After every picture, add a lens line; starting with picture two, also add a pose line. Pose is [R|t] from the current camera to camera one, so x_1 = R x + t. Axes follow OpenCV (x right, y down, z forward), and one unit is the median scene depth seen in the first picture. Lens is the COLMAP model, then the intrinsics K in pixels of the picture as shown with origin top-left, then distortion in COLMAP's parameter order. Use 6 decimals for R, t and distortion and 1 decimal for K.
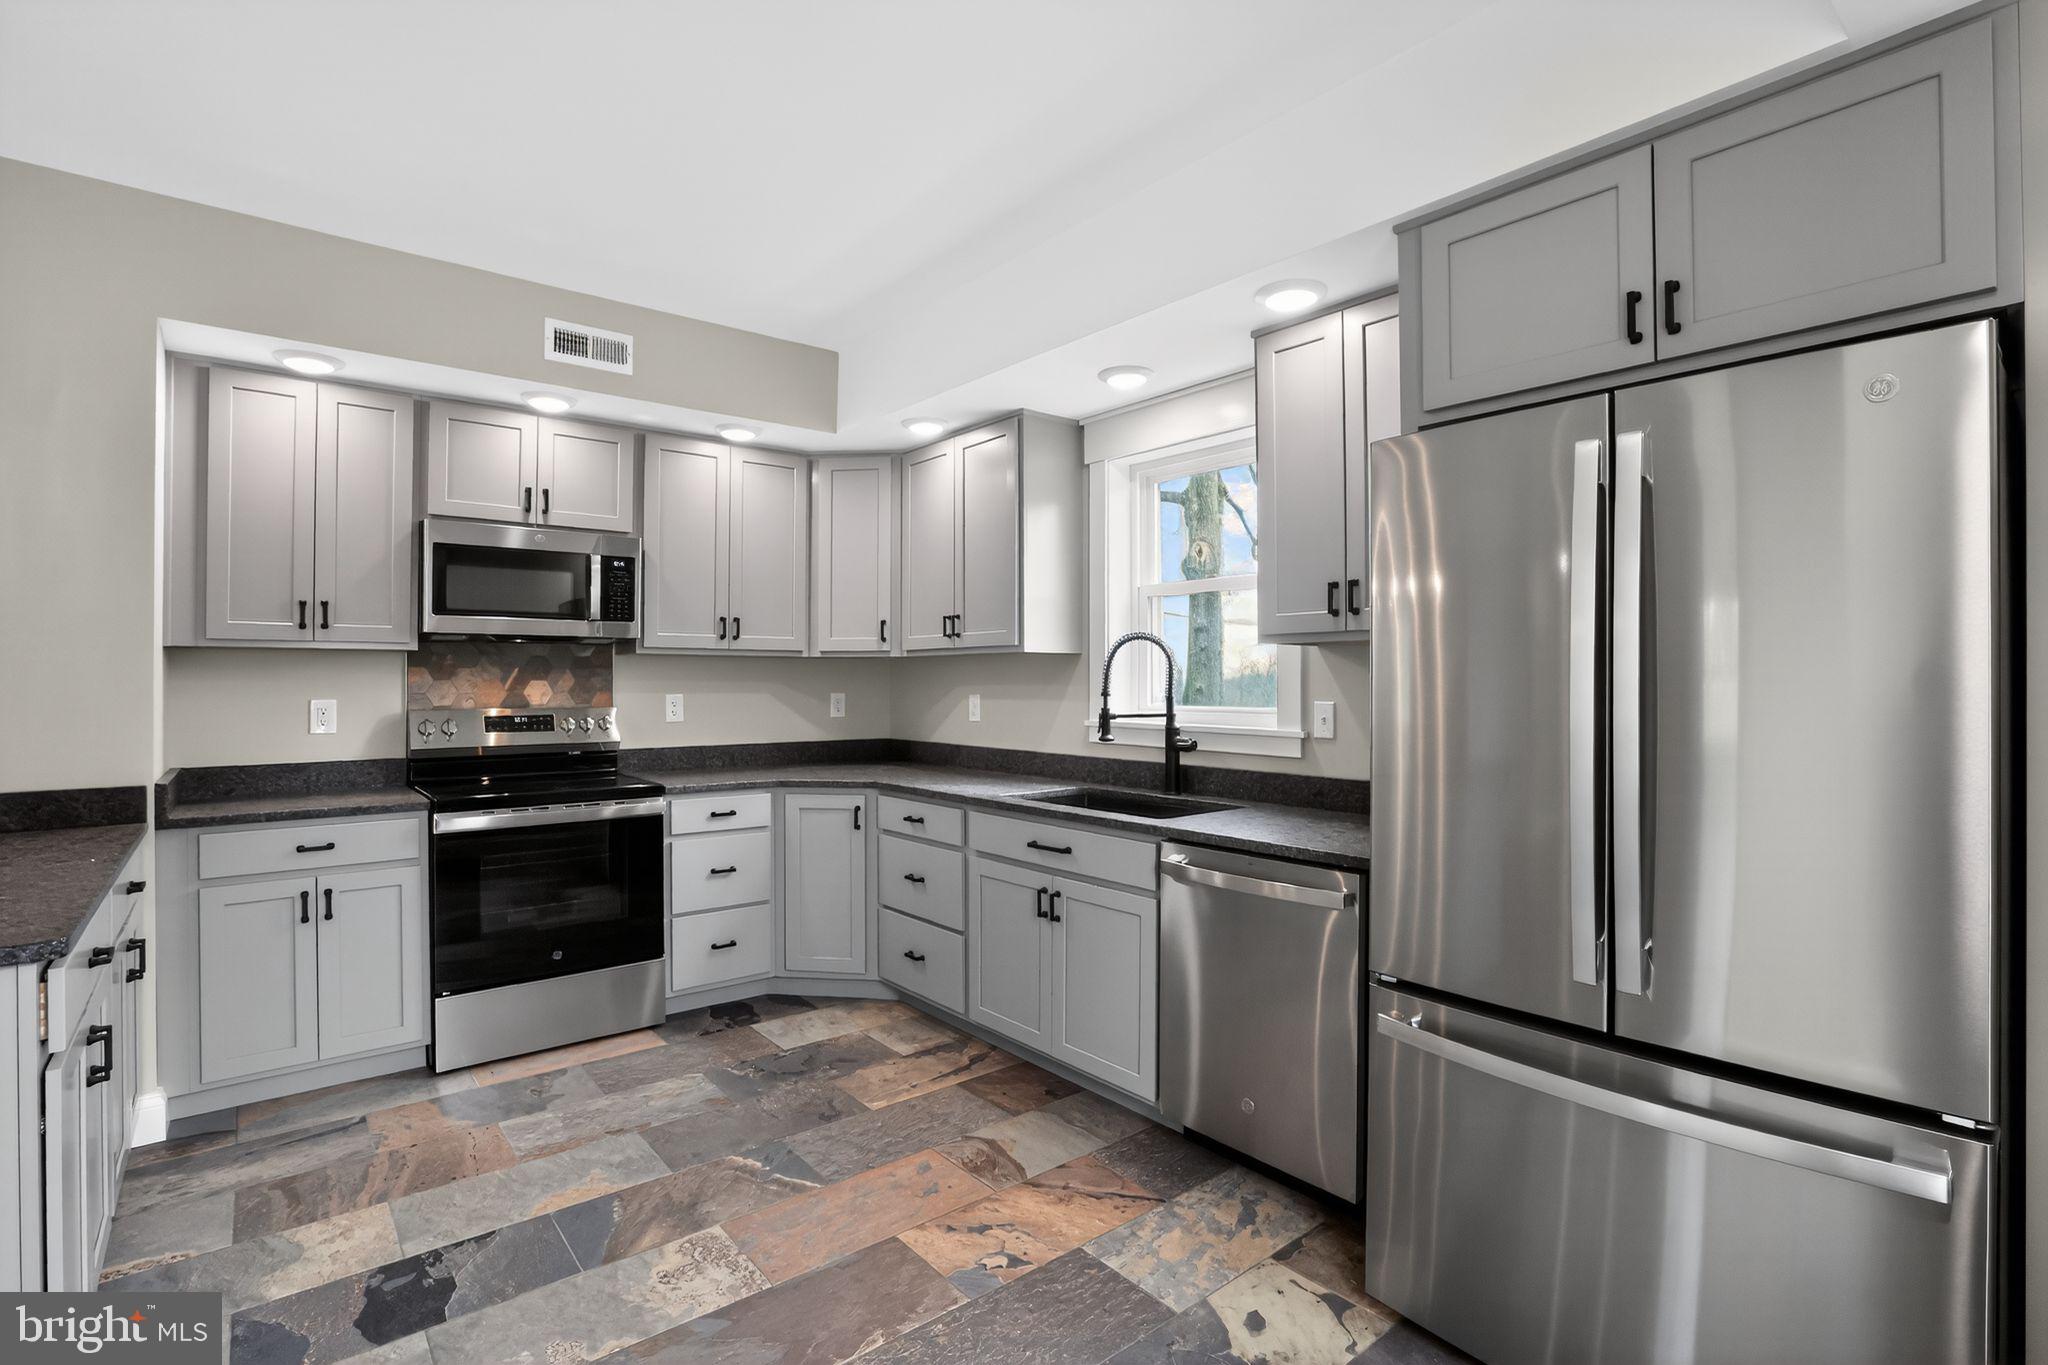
lens RADIAL K [[948.6, 0, 1018.9], [0, 948.6, 684.4], [0, 0, 1]] dist [-0.048073, 0.014968]
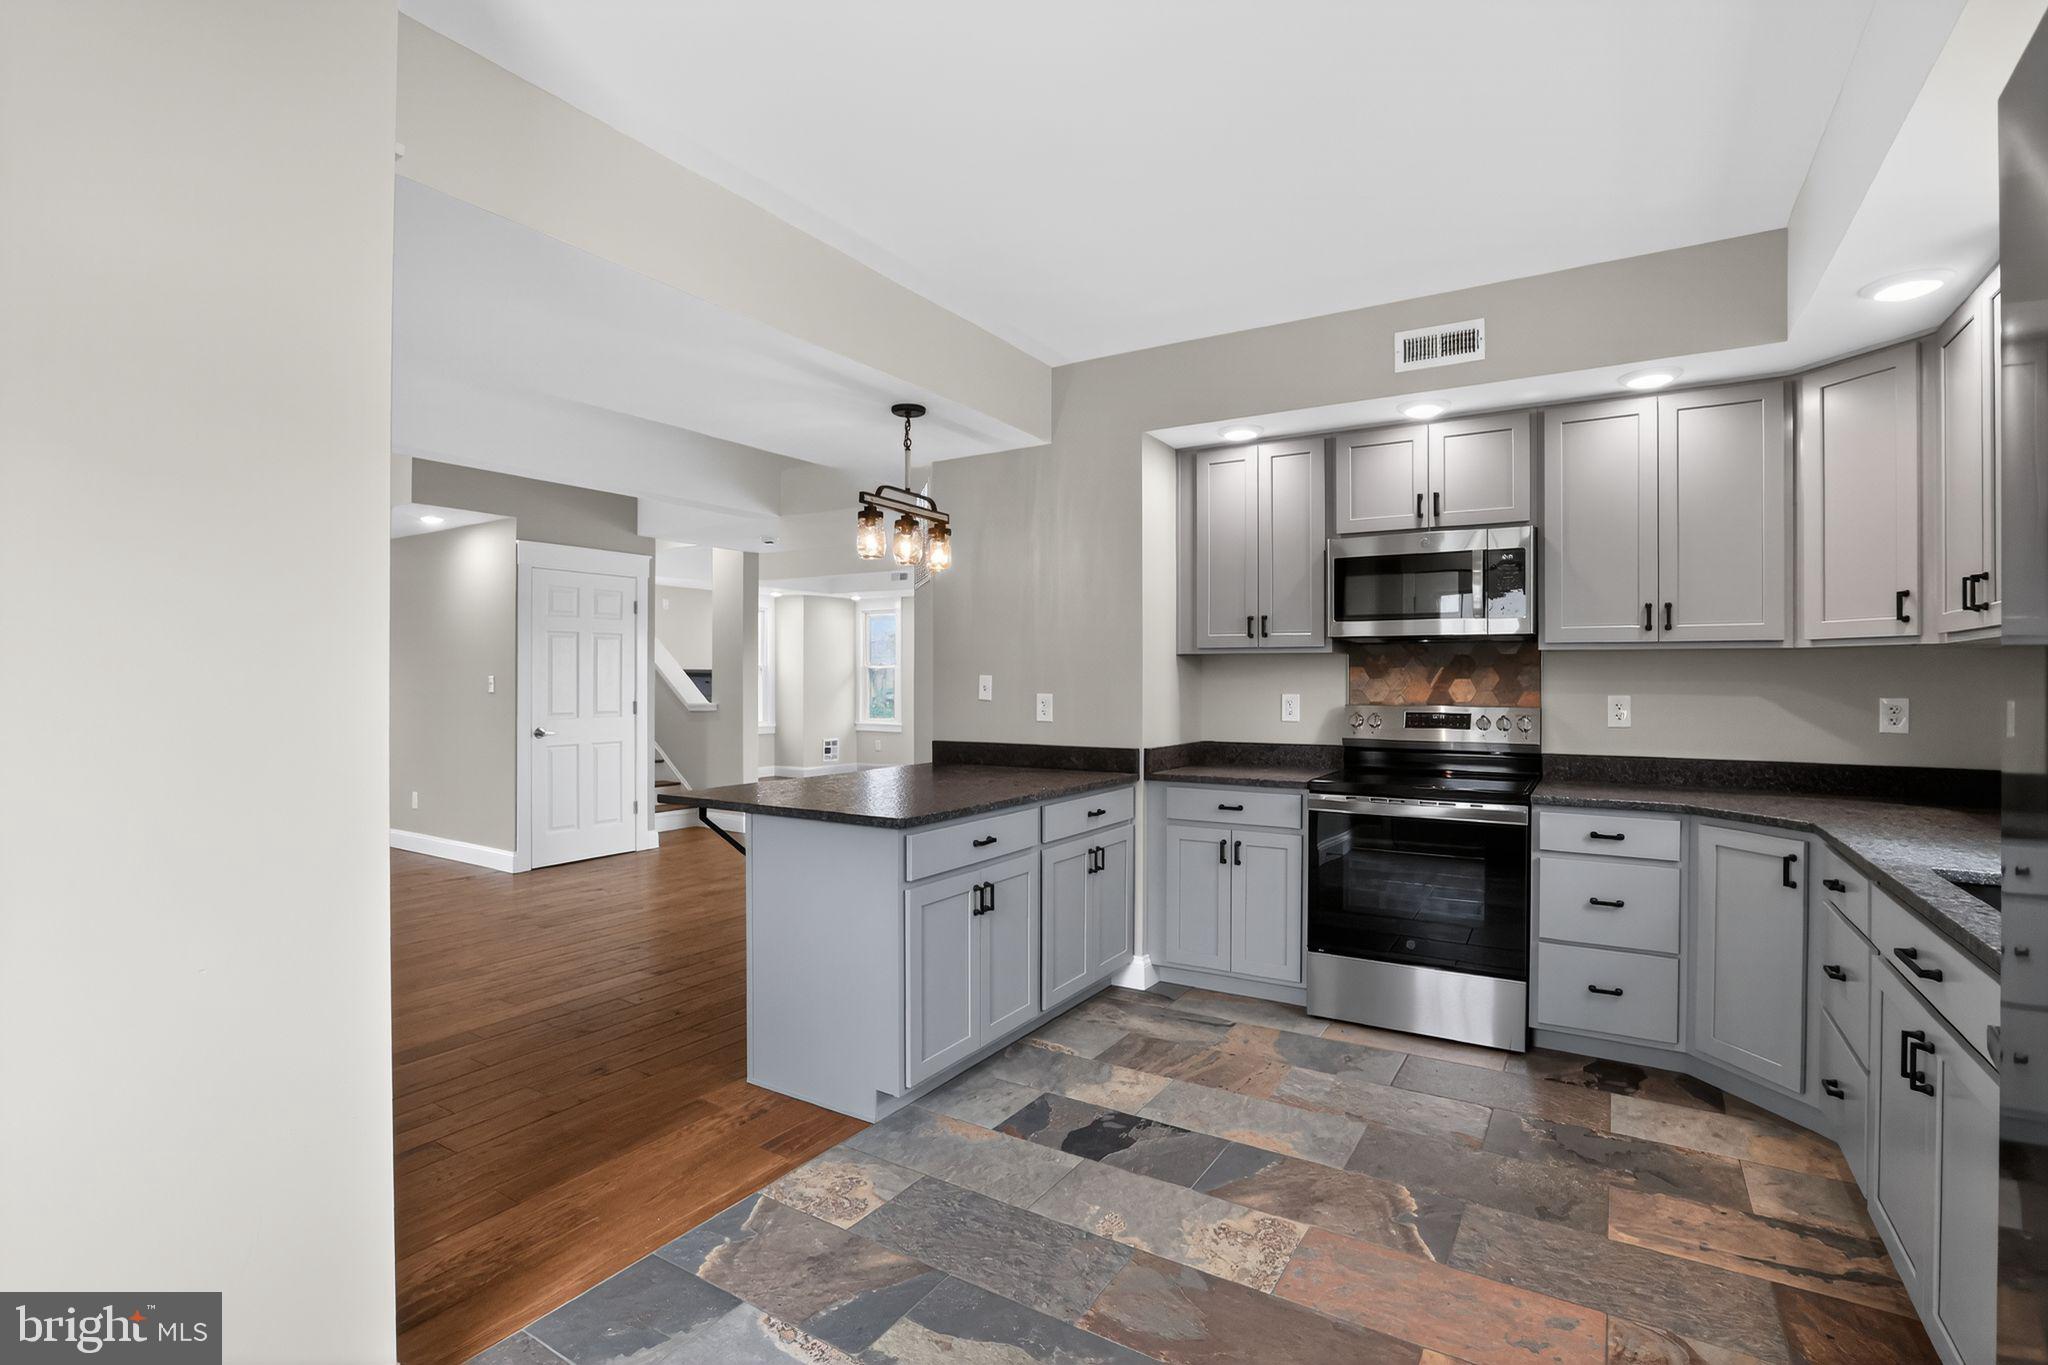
lens RADIAL K [[940.4, 0, 1014.9], [0, 940.4, 684.9], [0, 0, 1]] dist [-0.065429, 0.021255]
pose [[0.310042, 0.007030, -0.950697, 0.347604], [-0.006015, 0.999967, 0.005433, -0.000560], [0.950704, 0.004034, 0.310074, 0.270780]]
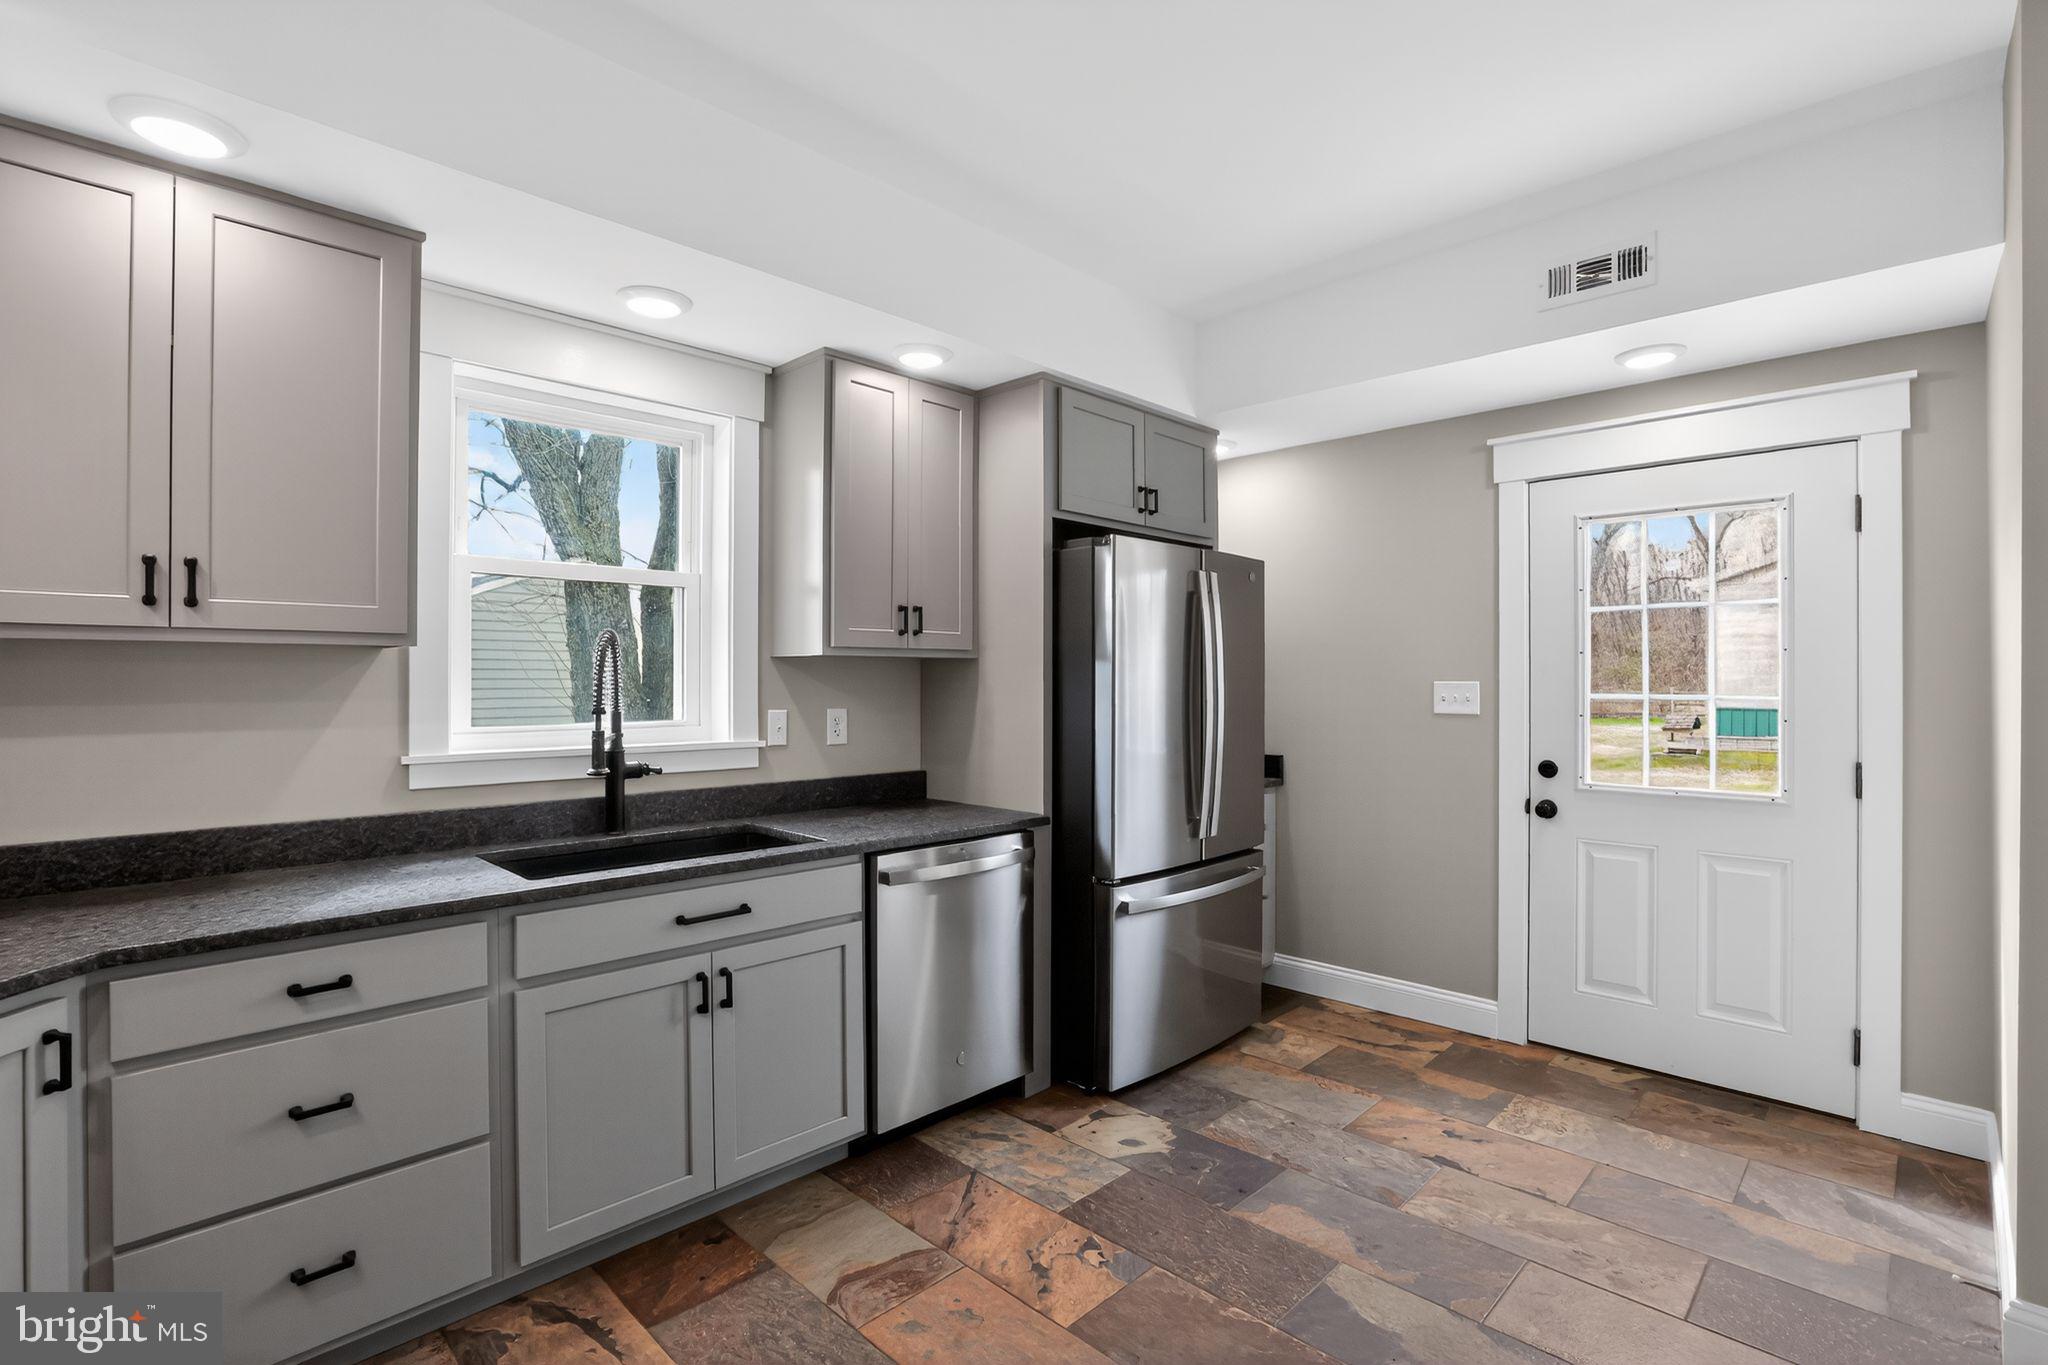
lens RADIAL K [[948.0, 0, 1019.7], [0, 948.0, 669.6], [0, 0, 1]] dist [-0.050529, 0.016353]
pose [[-0.099079, 0.010793, 0.995021, -0.676173], [0.003545, 0.999939, -0.010494, -0.013756], [-0.995073, 0.002488, -0.099111, 0.760878]]
